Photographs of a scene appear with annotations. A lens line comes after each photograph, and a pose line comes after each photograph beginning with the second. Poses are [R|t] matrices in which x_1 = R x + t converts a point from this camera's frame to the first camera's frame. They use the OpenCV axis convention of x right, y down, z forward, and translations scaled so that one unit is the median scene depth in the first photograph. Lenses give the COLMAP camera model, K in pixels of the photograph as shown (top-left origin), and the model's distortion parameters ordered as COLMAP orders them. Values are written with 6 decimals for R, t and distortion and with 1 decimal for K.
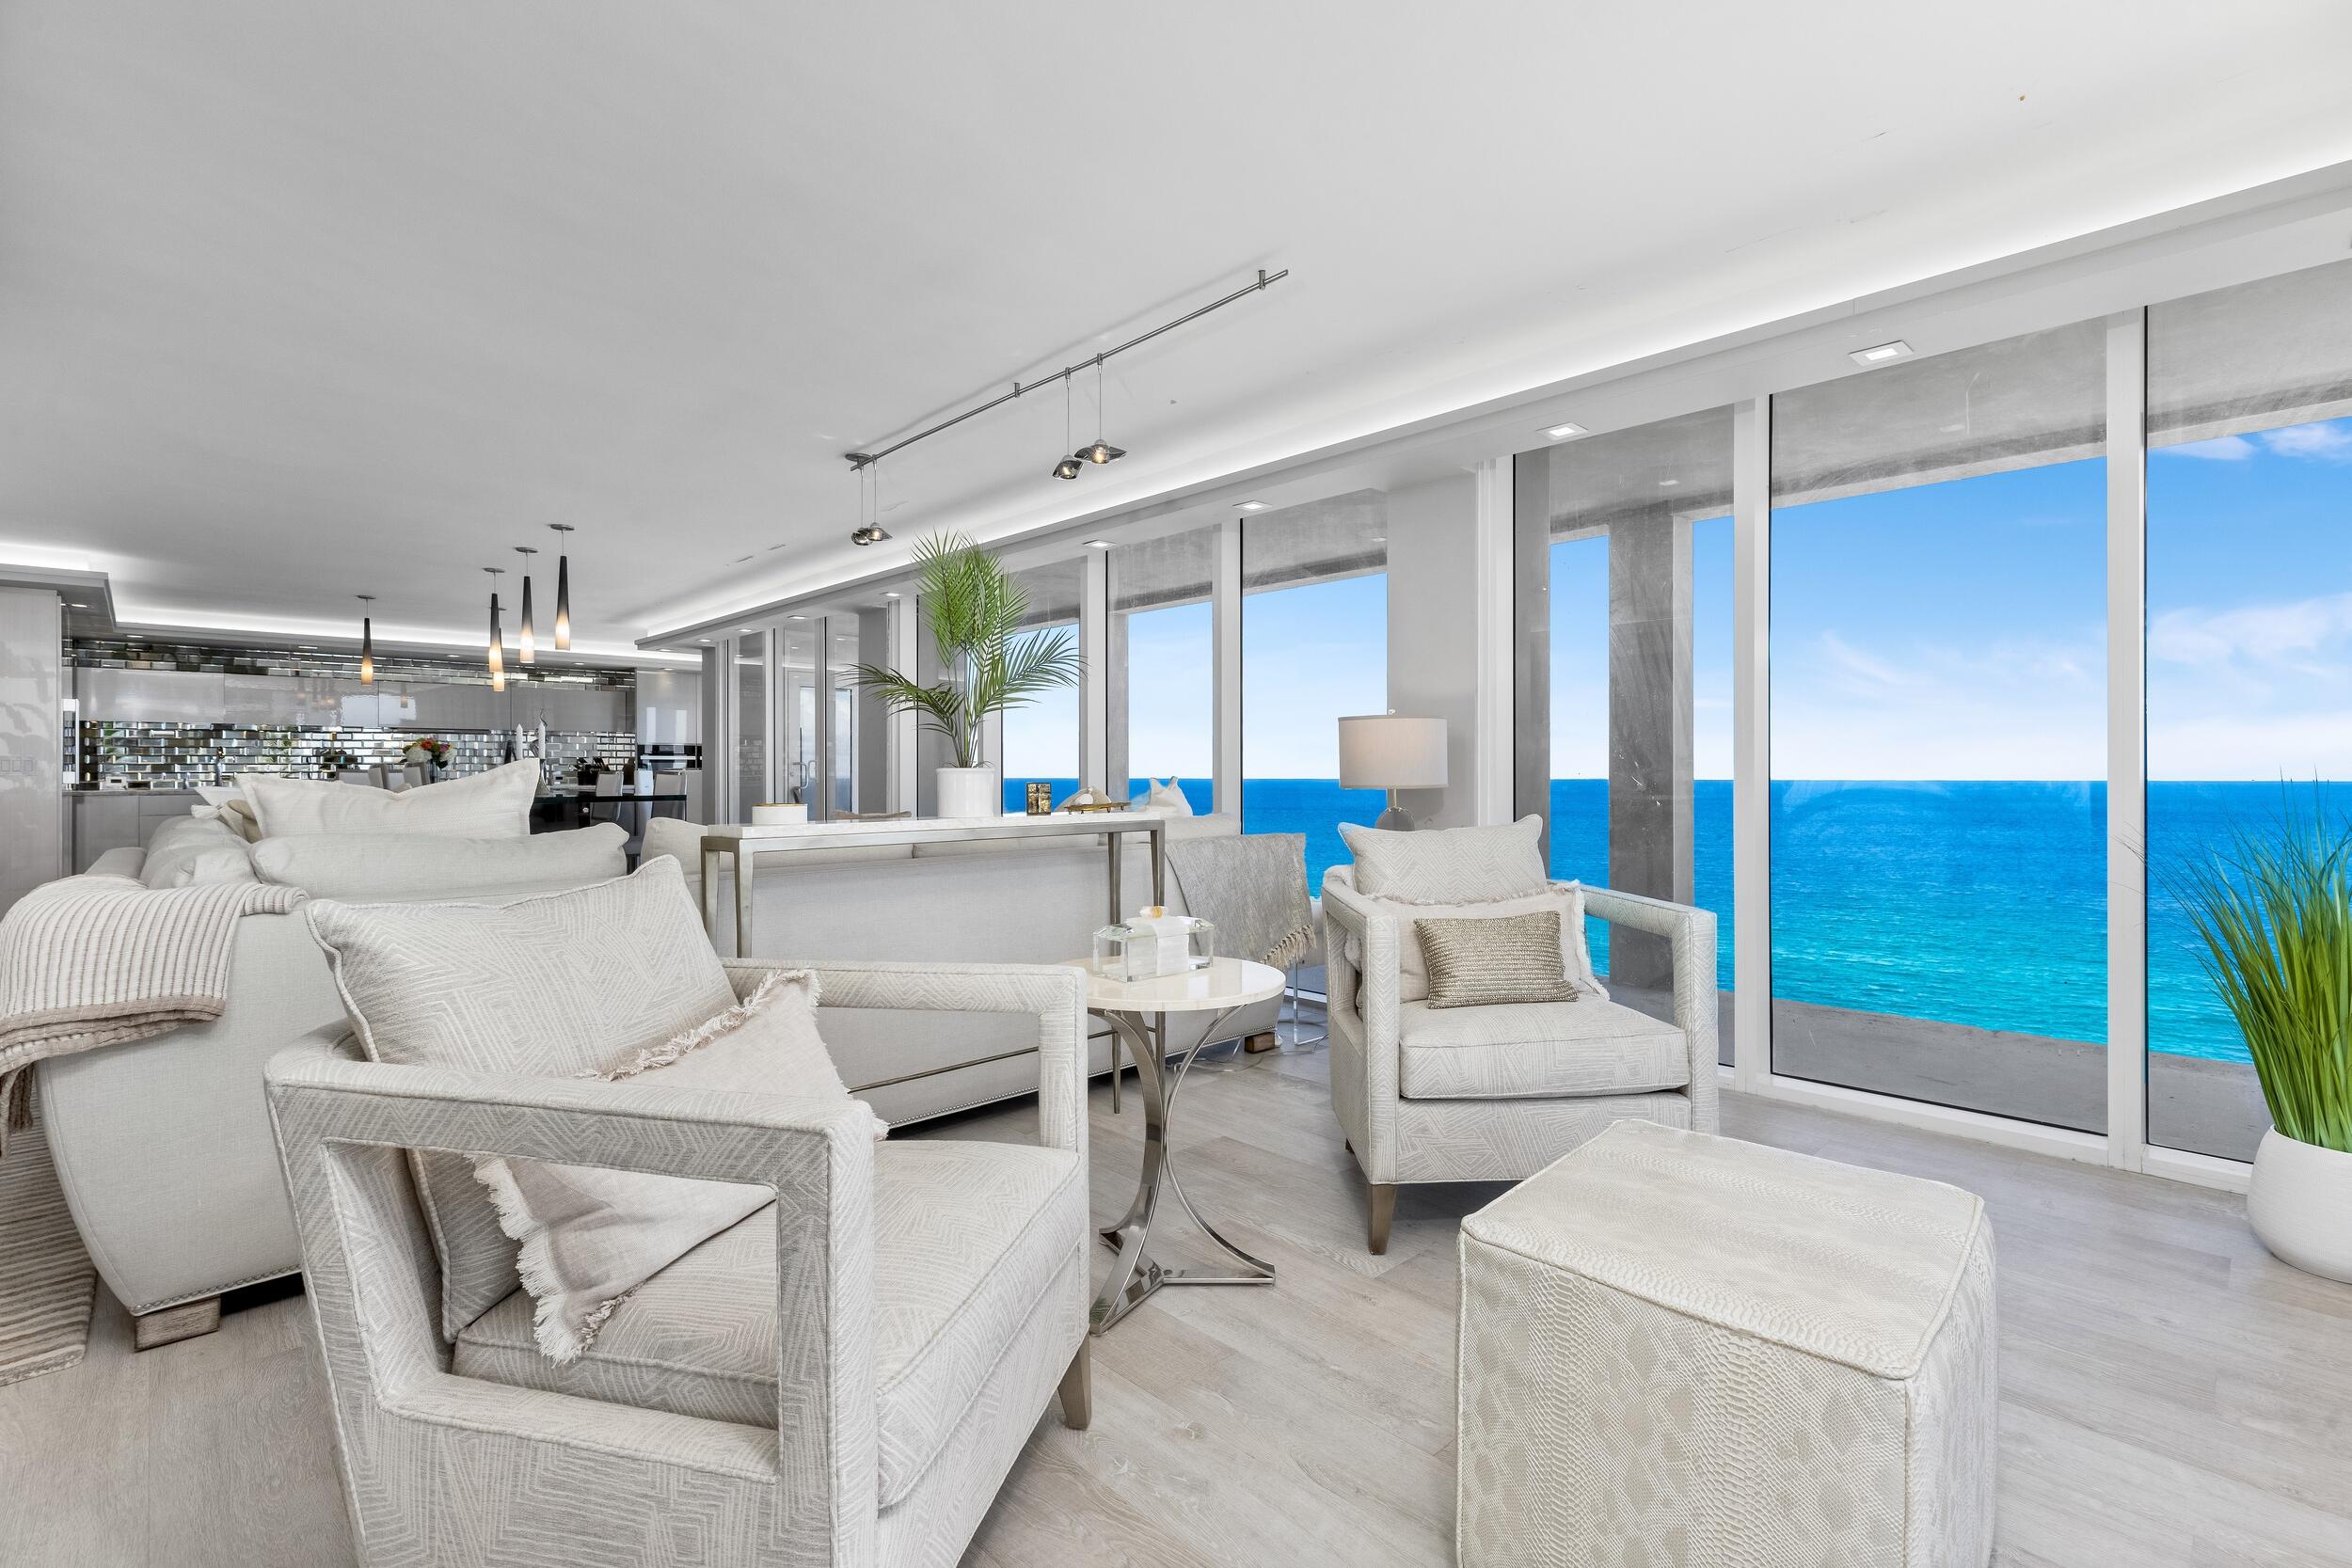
lens RADIAL K [[1073.1, 0, 1184.4], [0, 1073.1, 773.7], [0, 0, 1]] dist [0.001281, 0.001022]
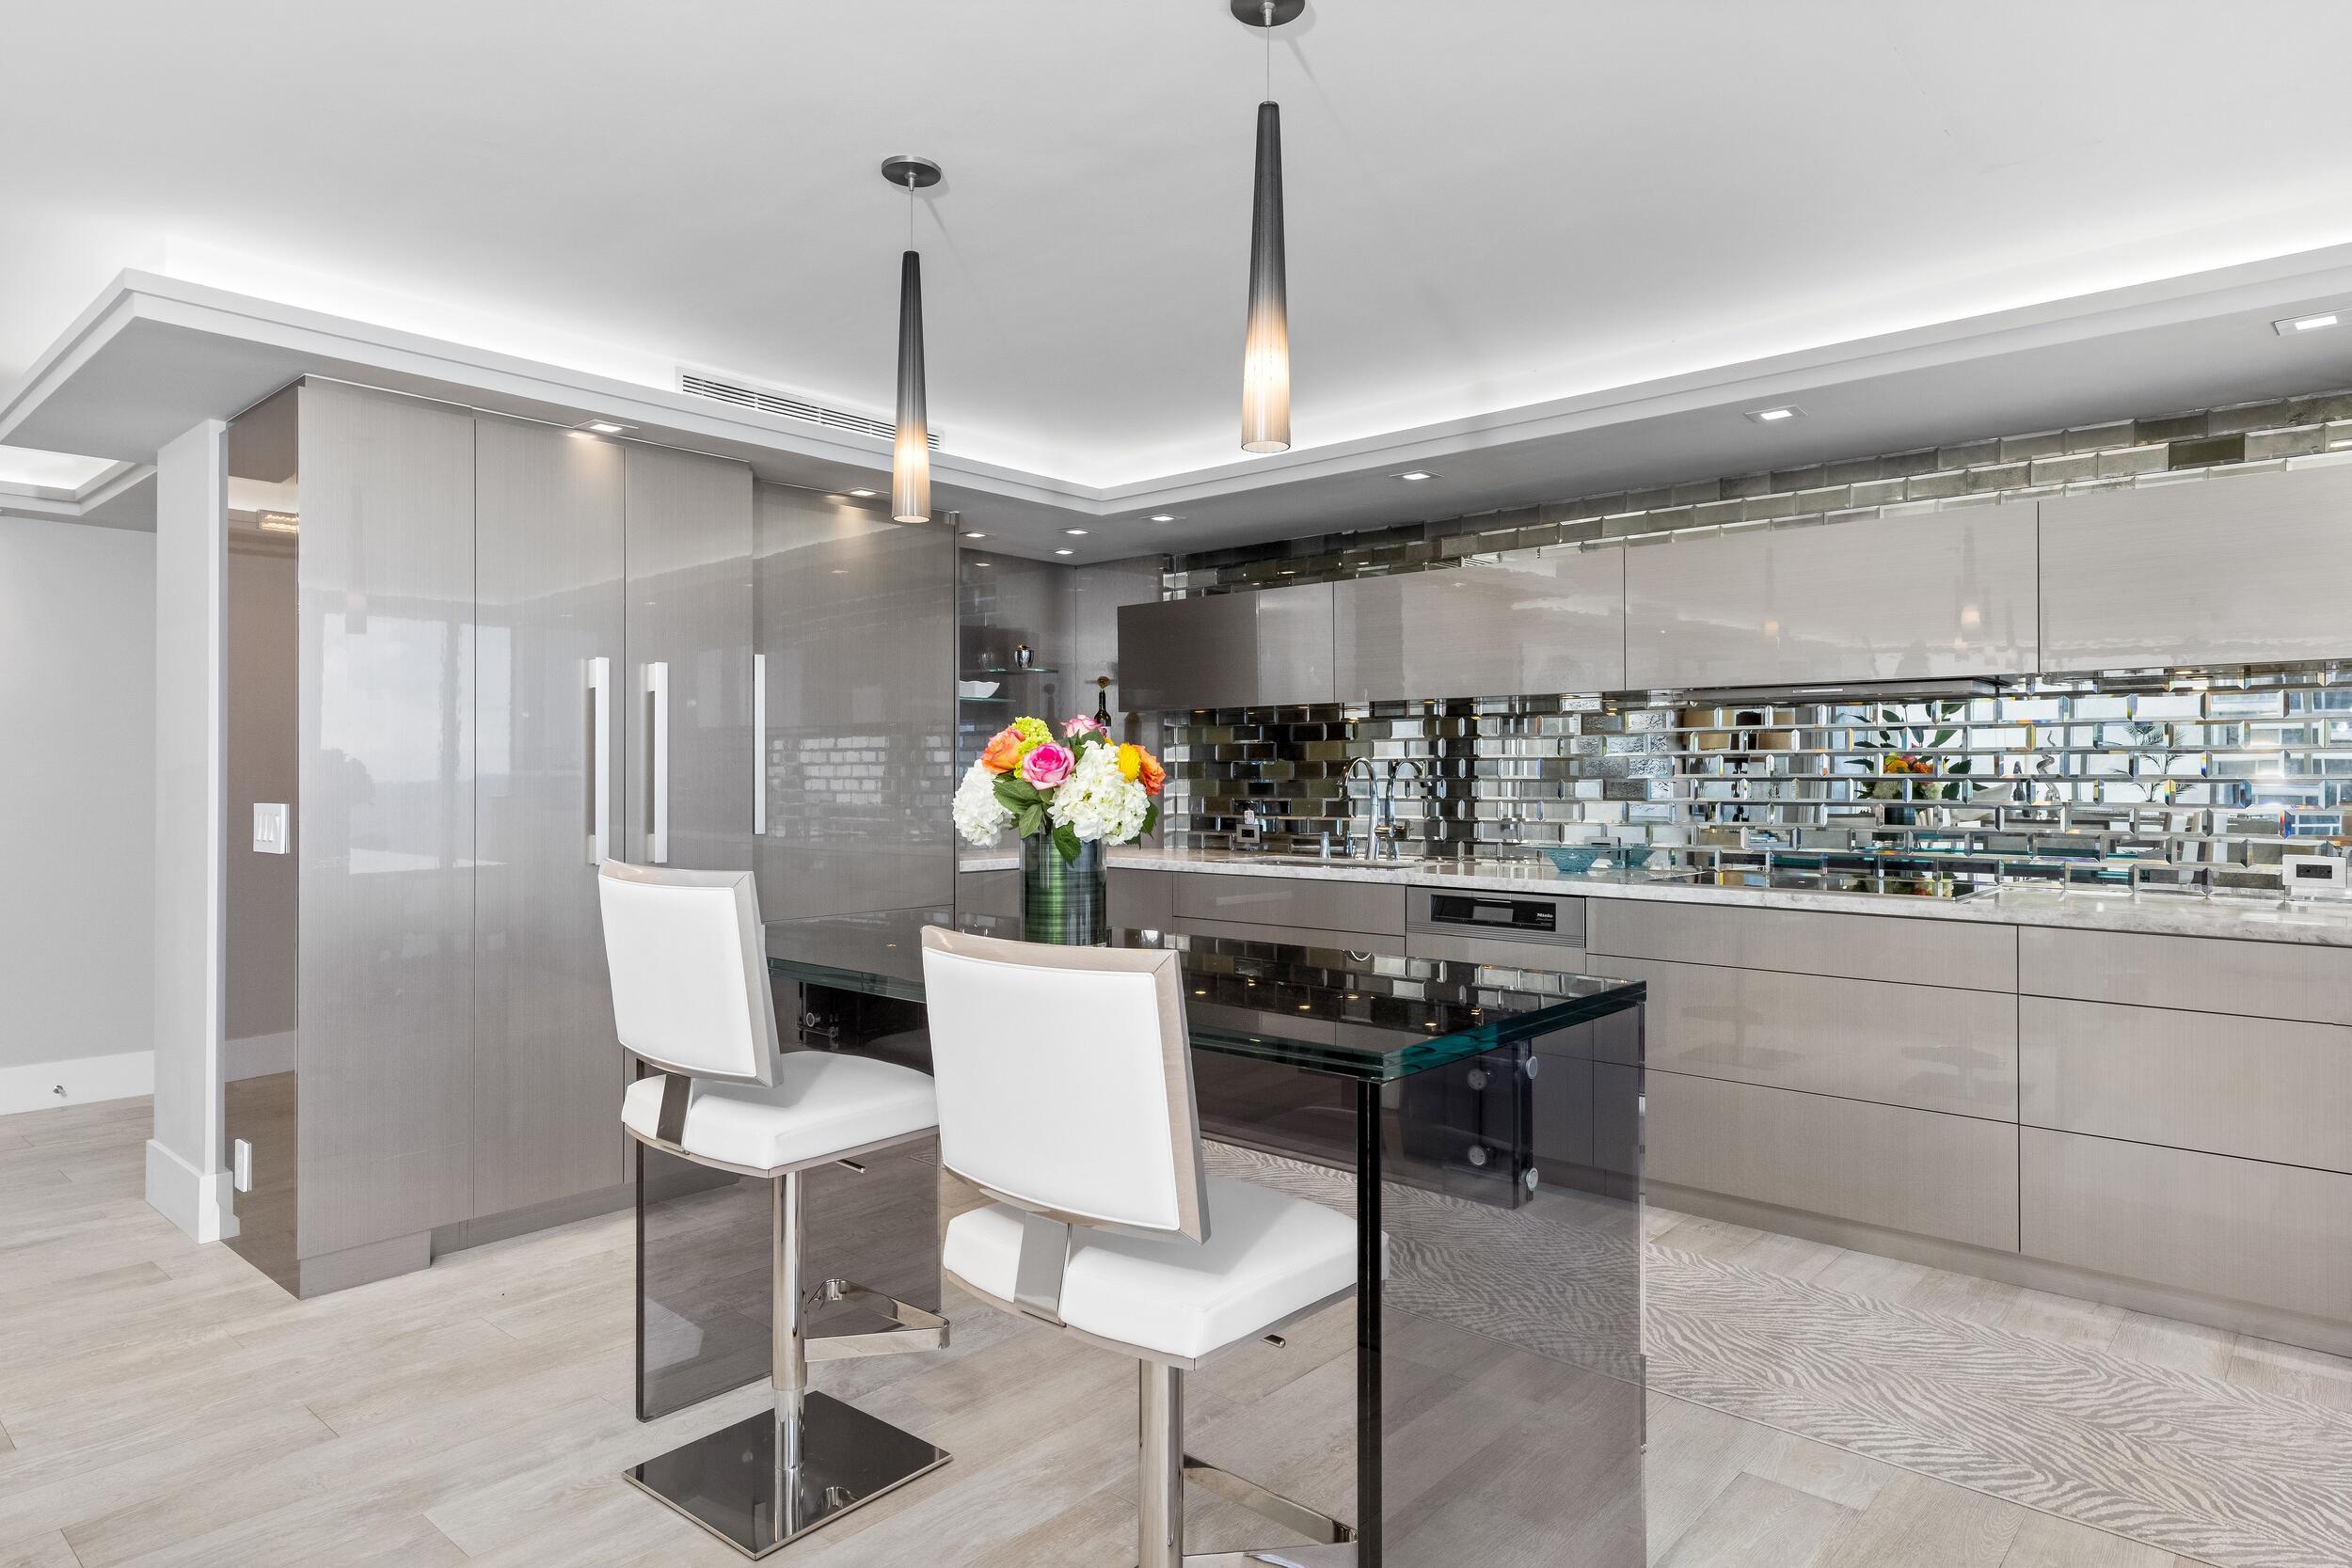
lens RADIAL K [[1357.1, 0, 1176.0], [0, 1357.1, 784.0], [0, 0, 1]] dist [0.001497, 0.001930]
pose [[0.082213, 0.007998, -0.996583, -0.379041], [-0.001006, 0.999968, 0.007942, -0.019634], [0.996614, 0.000350, 0.082218, 0.892252]]
